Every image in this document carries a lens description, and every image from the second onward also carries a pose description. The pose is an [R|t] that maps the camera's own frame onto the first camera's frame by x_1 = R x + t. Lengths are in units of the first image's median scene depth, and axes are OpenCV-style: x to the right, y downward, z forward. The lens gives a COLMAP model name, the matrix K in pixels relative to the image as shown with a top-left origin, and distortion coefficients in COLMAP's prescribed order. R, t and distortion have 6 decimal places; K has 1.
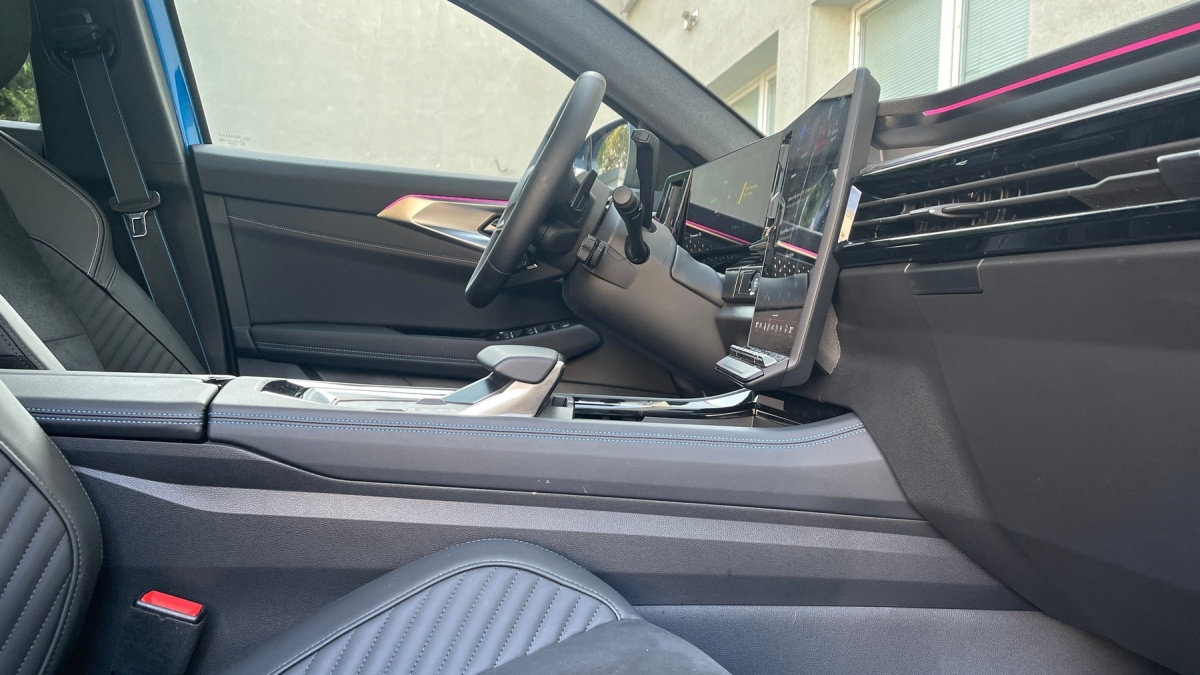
lens RADIAL K [[922.5, 0, 590.9], [0, 922.5, 335.6], [0, 0, 1]] dist [0.048546, -0.071952]
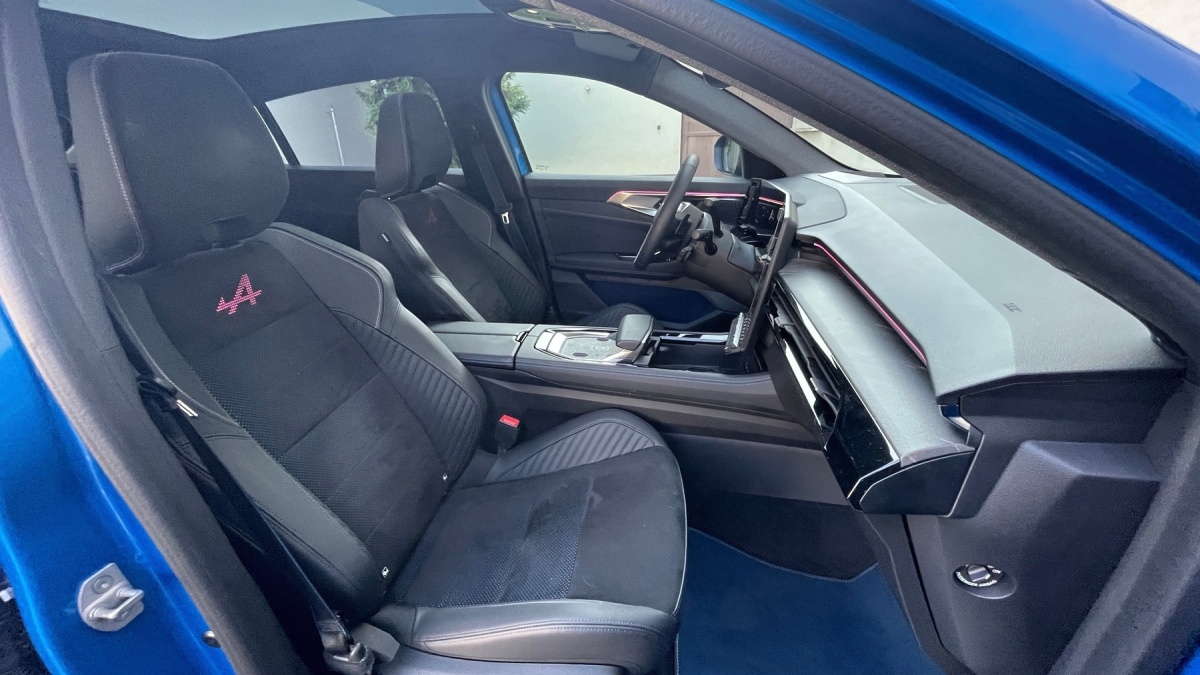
lens RADIAL K [[491.4, 0, 595.7], [0, 491.4, 346.8], [0, 0, 1]] dist [-0.014364, -0.000693]
pose [[0.933730, 0.090688, -0.346299, 0.304664], [0.052561, 0.922163, 0.383214, -0.470177], [0.354097, -0.376021, 0.856285, -0.165811]]
